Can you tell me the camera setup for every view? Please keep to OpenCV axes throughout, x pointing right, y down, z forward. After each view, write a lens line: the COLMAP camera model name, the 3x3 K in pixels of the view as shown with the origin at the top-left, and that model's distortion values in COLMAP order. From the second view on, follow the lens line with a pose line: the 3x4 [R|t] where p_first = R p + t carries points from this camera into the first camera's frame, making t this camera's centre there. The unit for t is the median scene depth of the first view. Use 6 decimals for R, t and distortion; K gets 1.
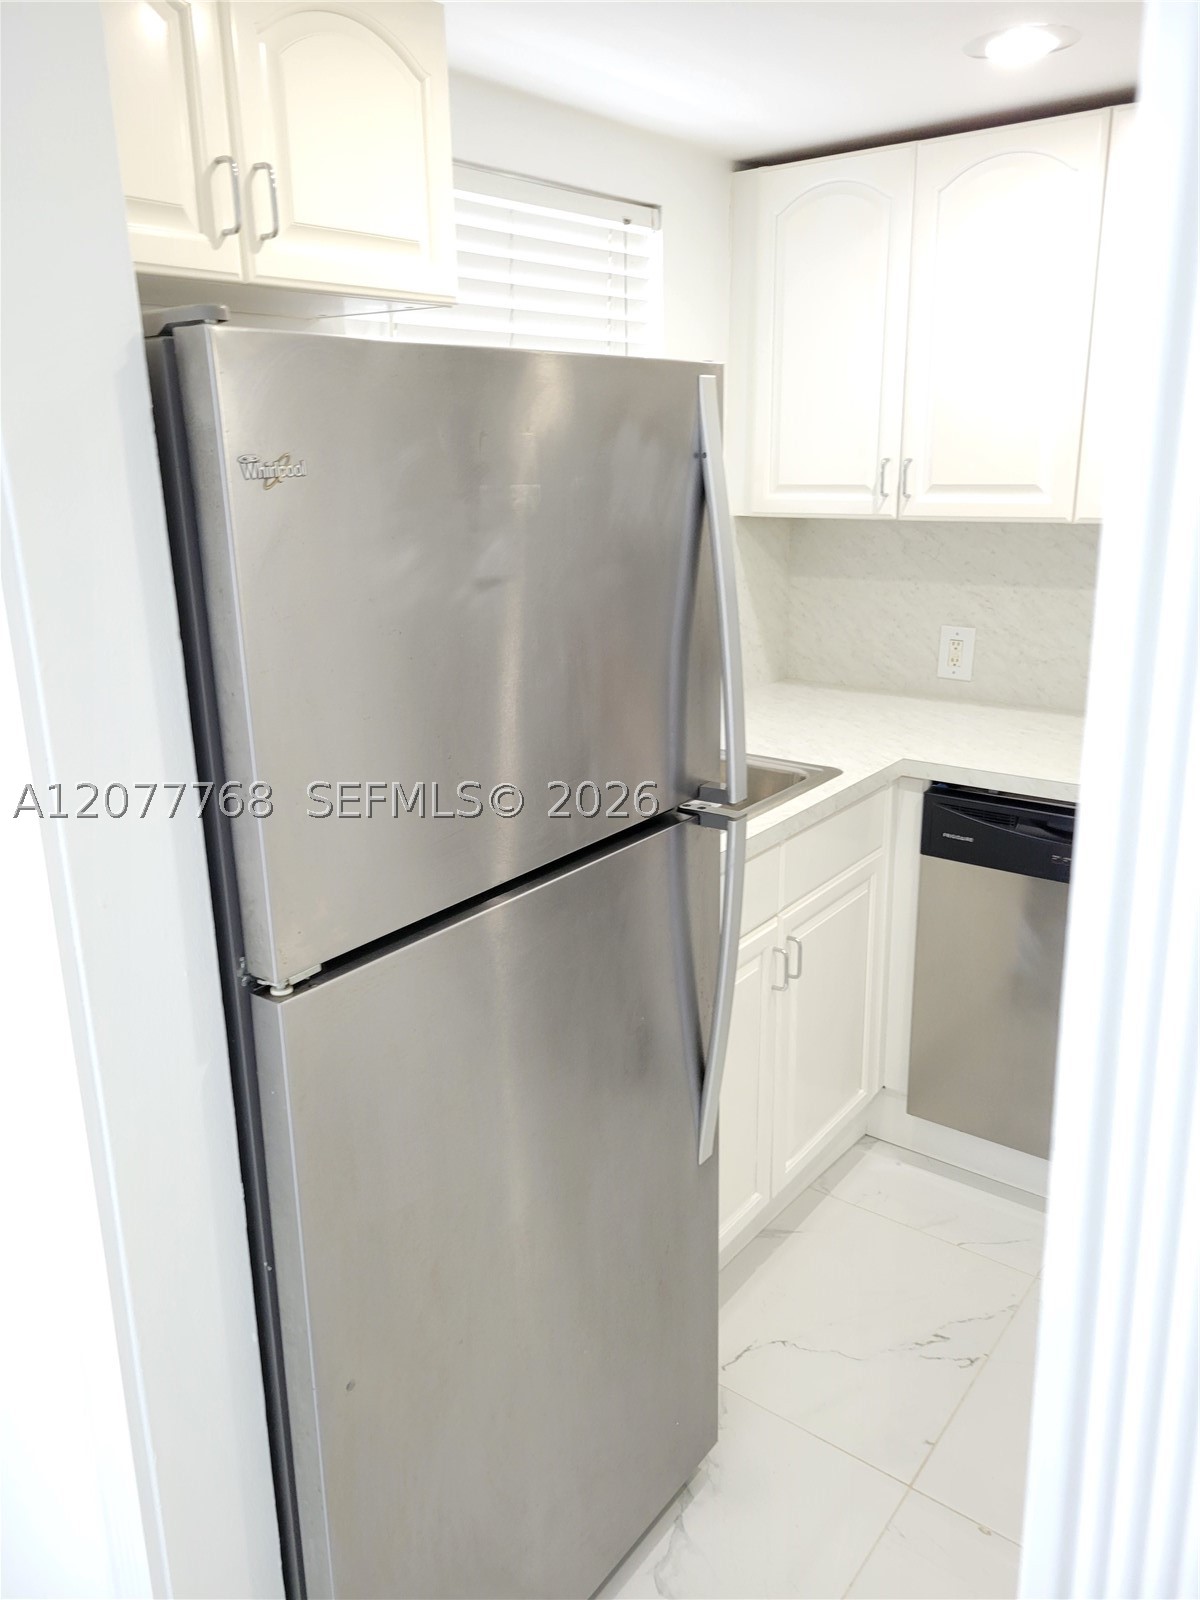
lens RADIAL K [[1202.1, 0, 586.6], [0, 1202.1, 788.9], [0, 0, 1]] dist [0.051146, -0.021610]
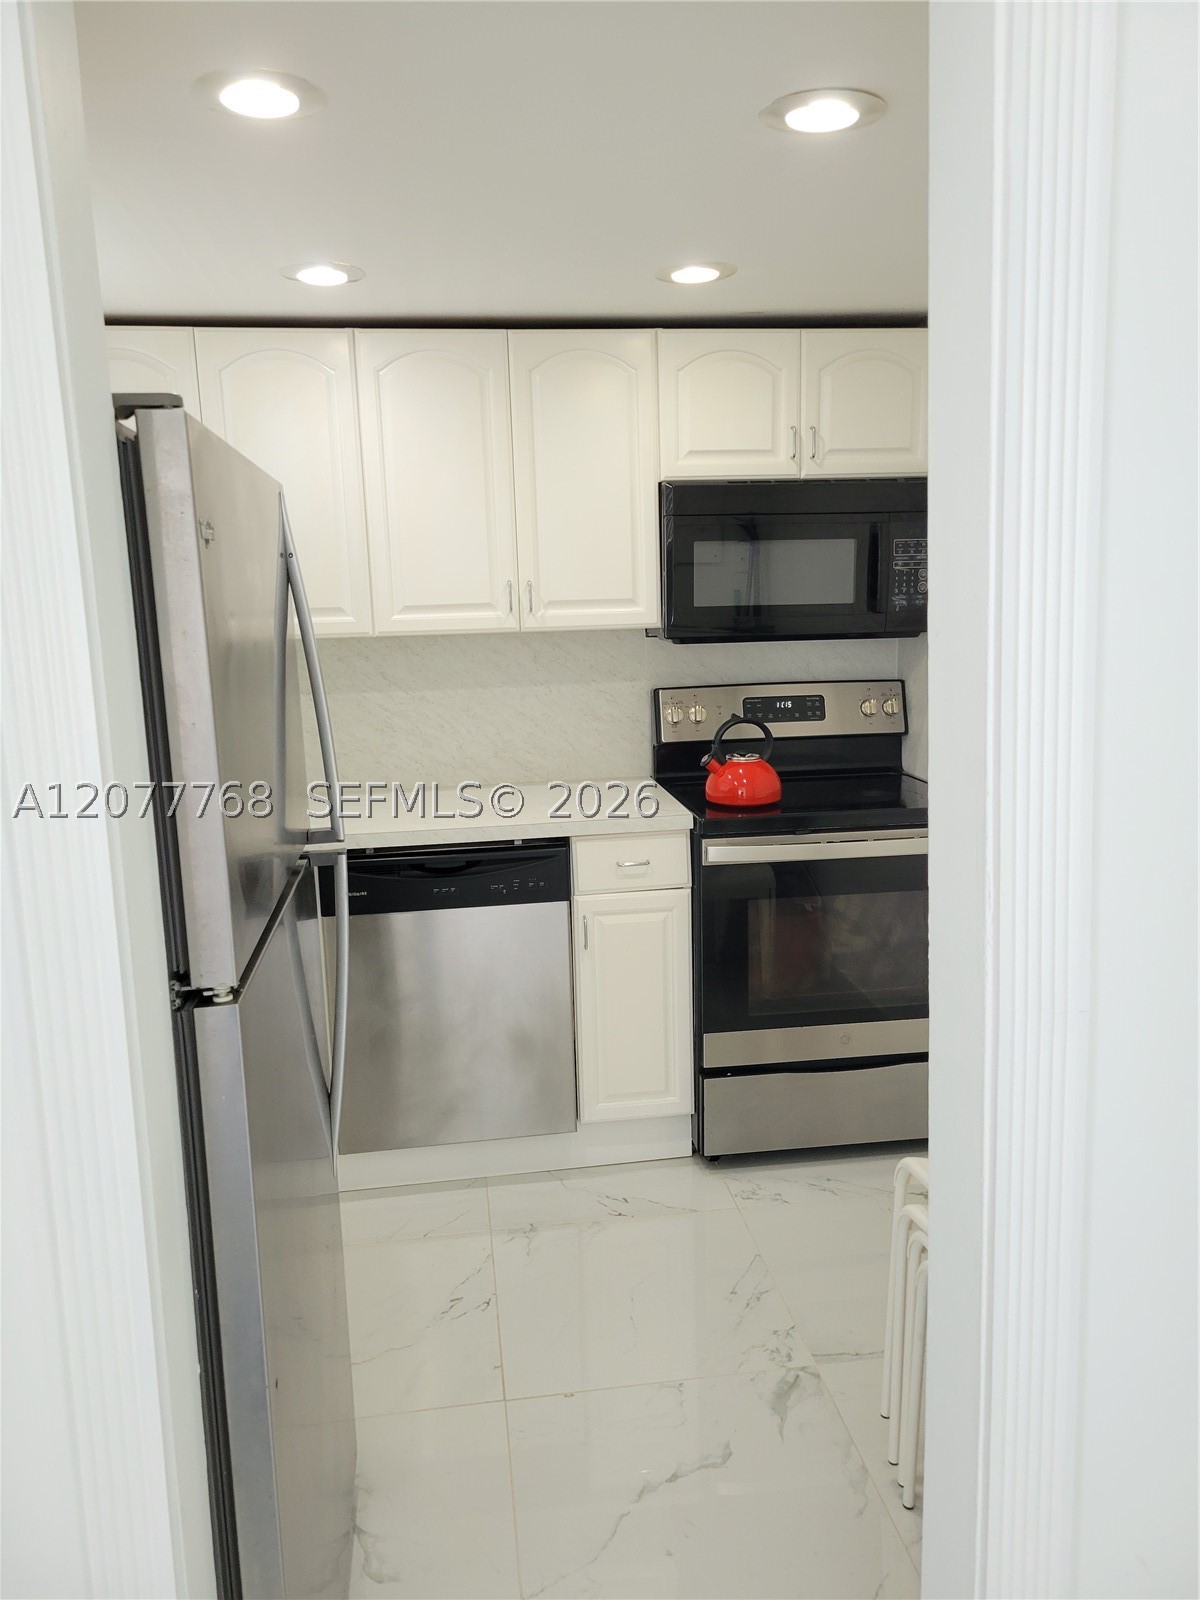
lens RADIAL K [[1202.1, 0, 593.7], [0, 1202.1, 785.9], [0, 0, 1]] dist [0.051146, -0.021610]
pose [[0.705761, -0.118035, 0.698548, -0.416995], [0.214469, 0.975352, -0.051876, 0.059487], [-0.675207, 0.186429, 0.713680, -0.024254]]
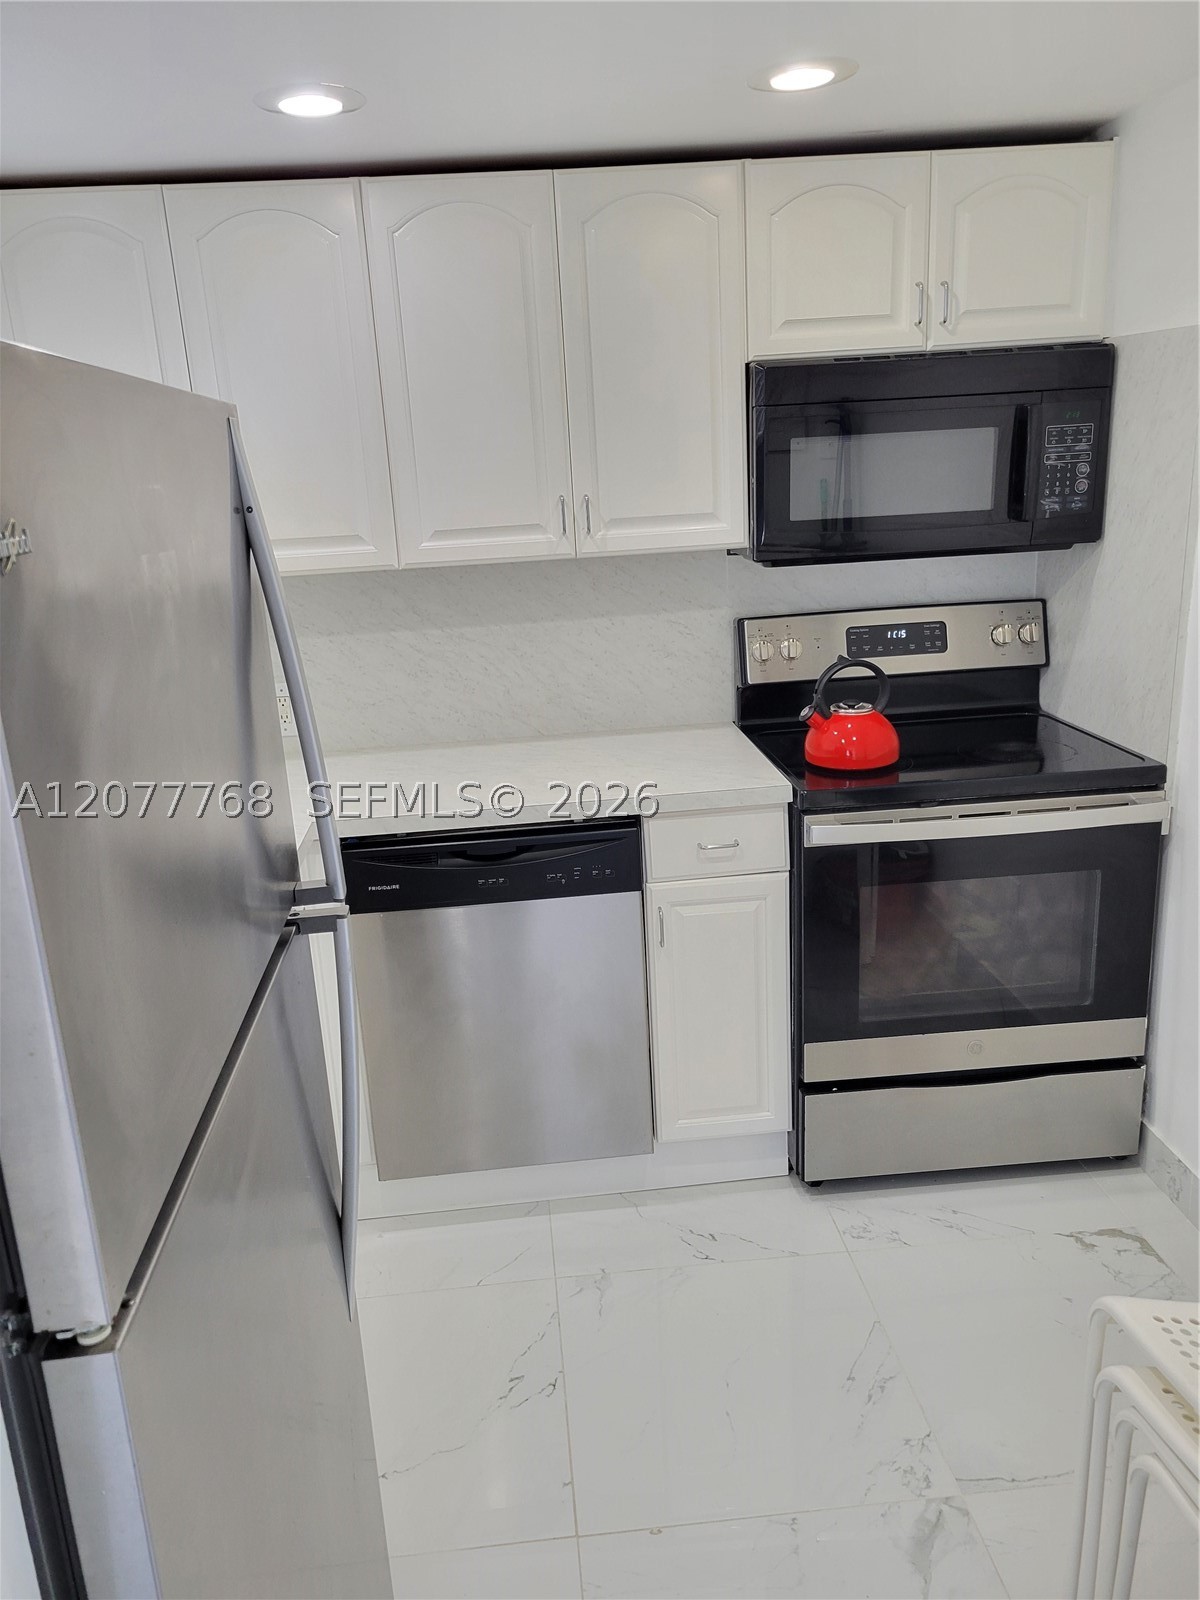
lens RADIAL K [[1202.1, 0, 573.3], [0, 1202.1, 789.6], [0, 0, 1]] dist [0.051146, -0.021610]
pose [[0.746299, -0.197692, 0.635576, -0.230766], [0.229025, 0.972838, 0.033673, -0.043972], [-0.624969, 0.120433, 0.771304, 0.164748]]
